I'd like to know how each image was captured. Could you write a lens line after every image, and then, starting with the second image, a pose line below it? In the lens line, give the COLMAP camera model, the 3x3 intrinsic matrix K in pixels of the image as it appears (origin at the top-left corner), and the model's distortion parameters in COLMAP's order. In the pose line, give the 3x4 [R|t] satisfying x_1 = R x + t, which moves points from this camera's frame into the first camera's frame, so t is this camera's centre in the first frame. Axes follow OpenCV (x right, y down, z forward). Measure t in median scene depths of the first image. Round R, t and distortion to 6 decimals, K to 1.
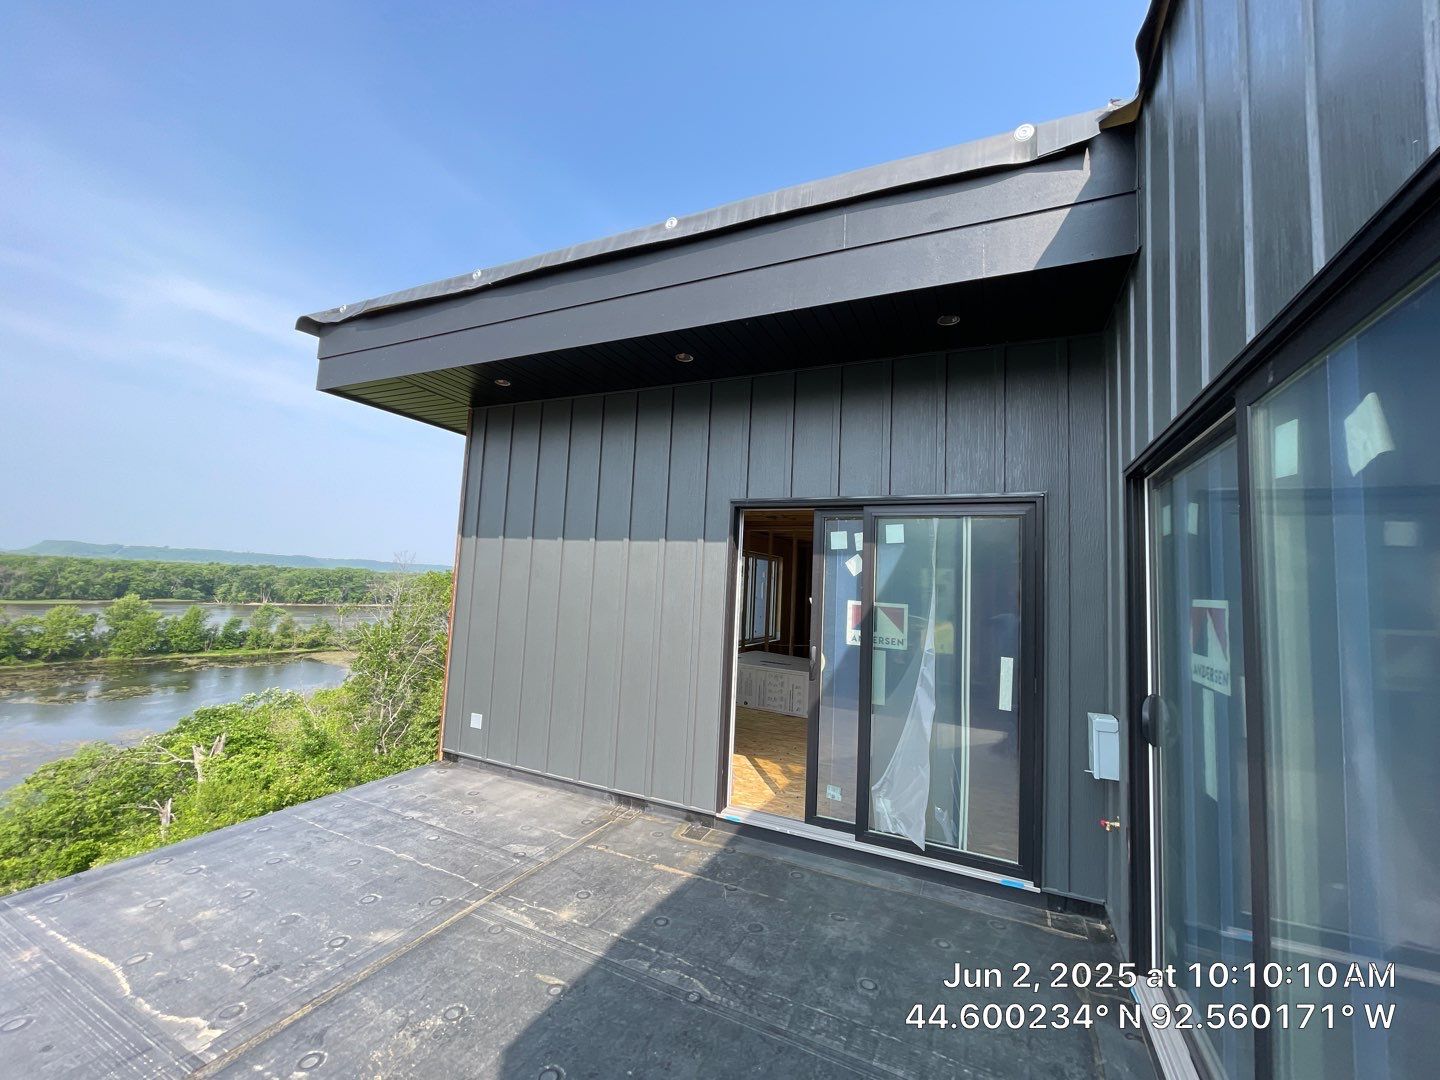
lens RADIAL K [[585.1, 0, 722.0], [0, 585.1, 538.7], [0, 0, 1]] dist [-0.003386, 0.000604]
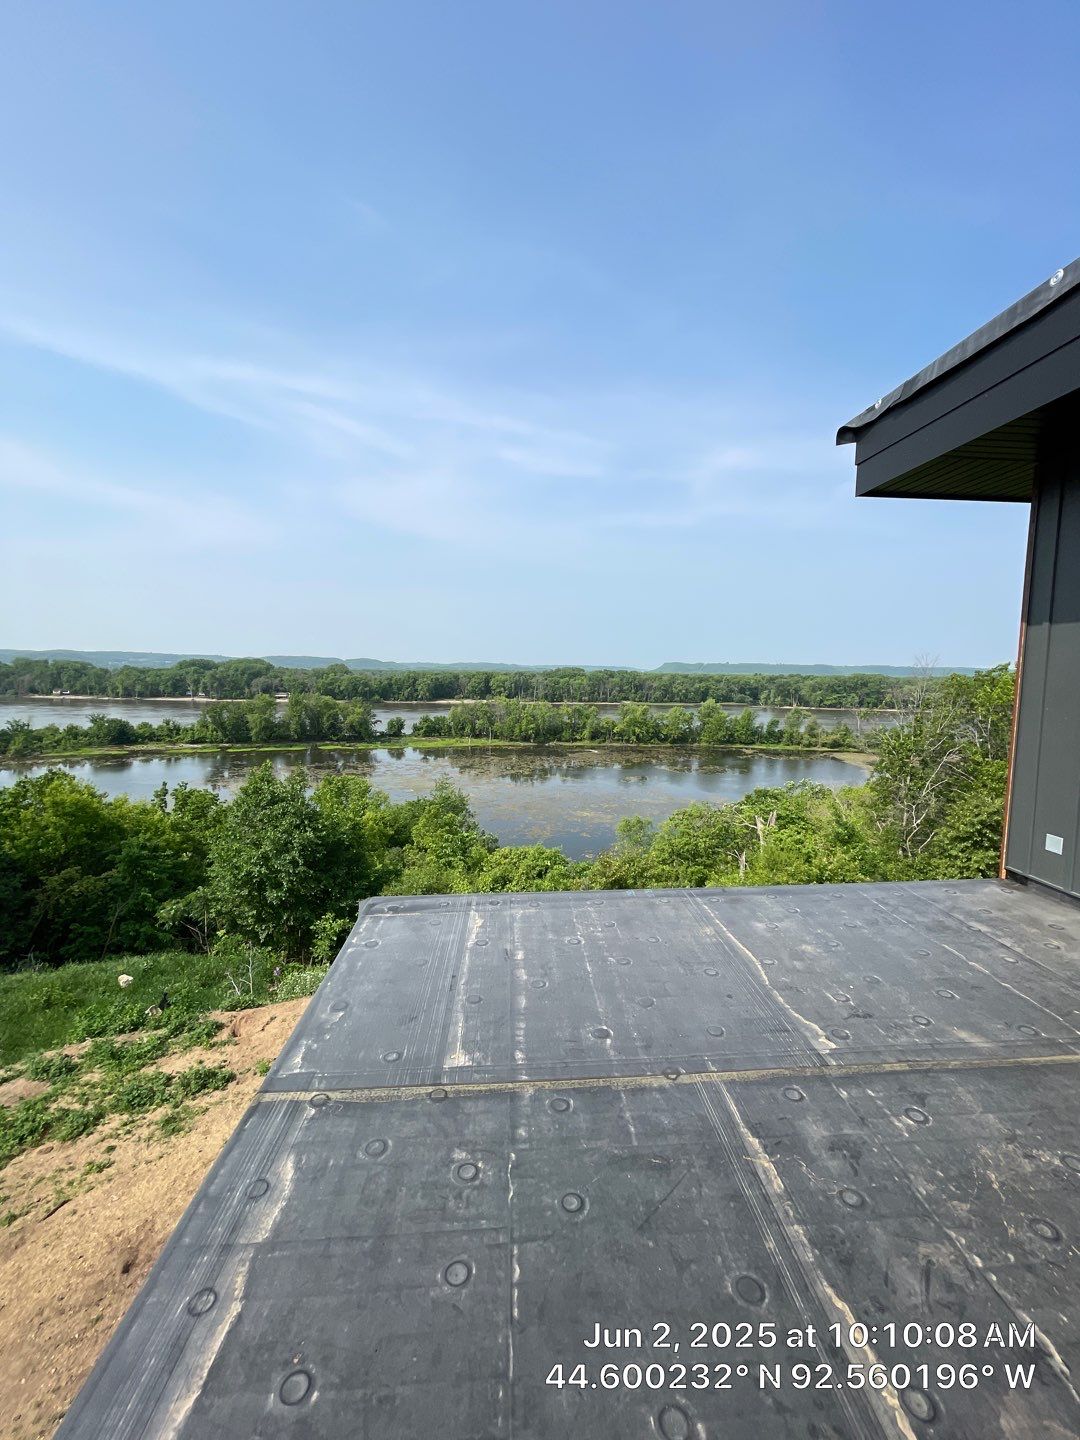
lens RADIAL K [[585.1, 0, 536.6], [0, 585.1, 717.4], [0, 0, 1]] dist [-0.003386, 0.000604]
pose [[0.474062, 0.029312, -0.880003, -0.042332], [0.081199, 0.993731, 0.076842, 0.007719], [0.876739, -0.107884, 0.468710, -0.019417]]
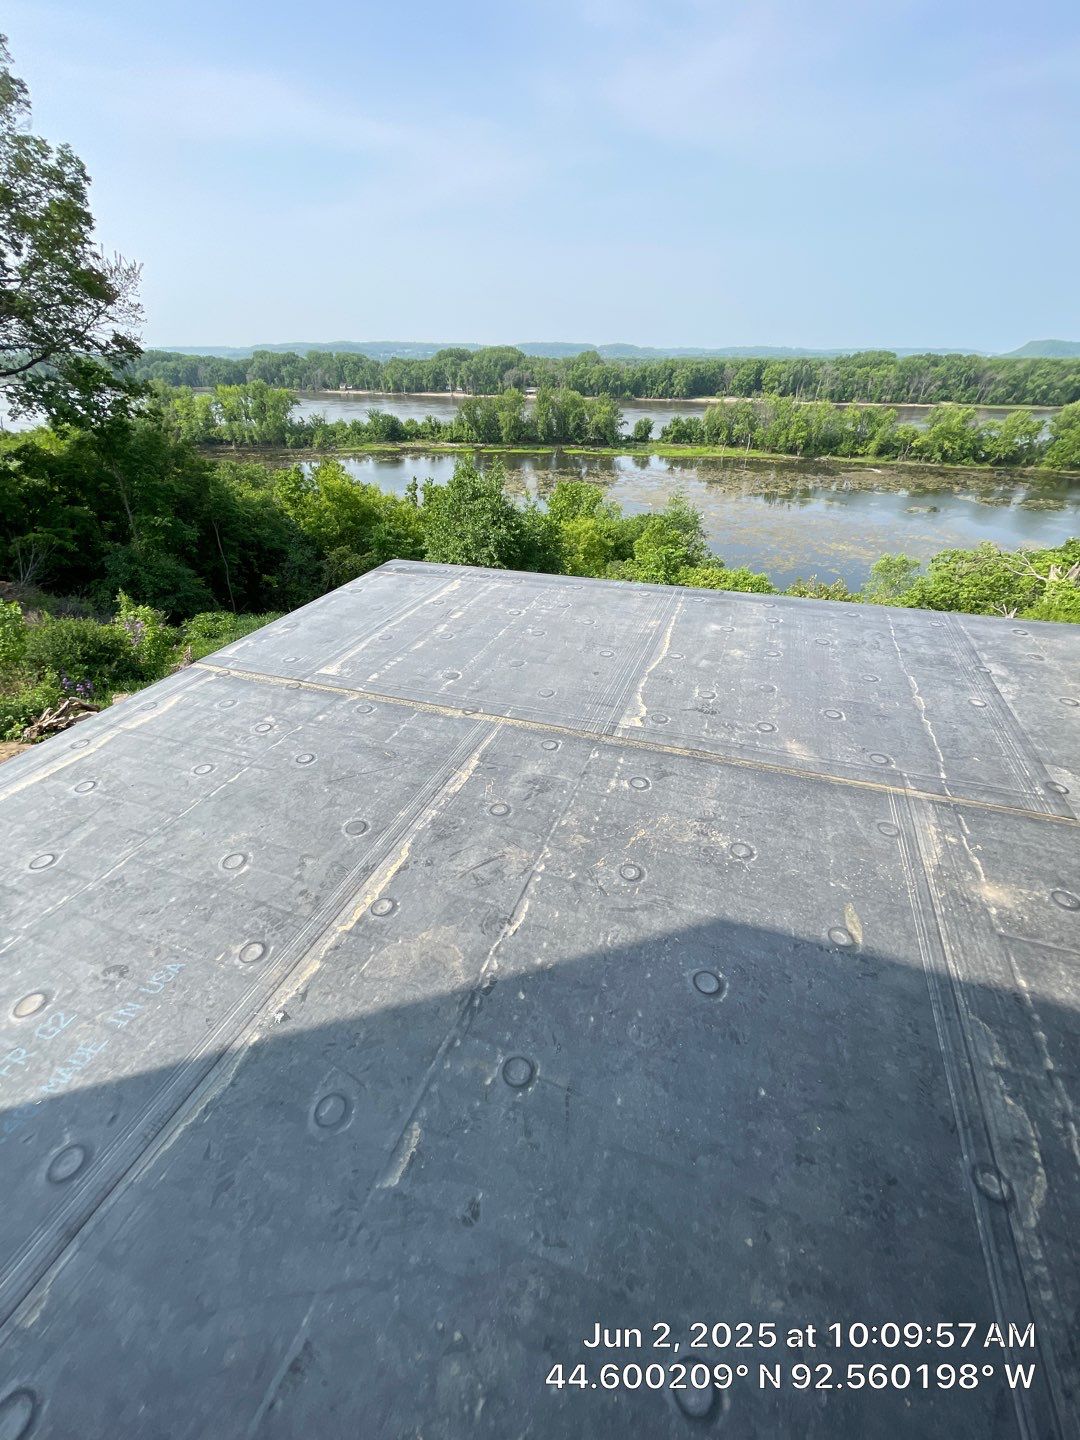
lens RADIAL K [[585.1, 0, 532.6], [0, 585.1, 713.8], [0, 0, 1]] dist [-0.003386, 0.000604]
pose [[0.082991, 0.478771, -0.874008, 0.071162], [0.085063, 0.870430, 0.484888, 0.092466], [0.992913, -0.114587, 0.031512, 0.312723]]
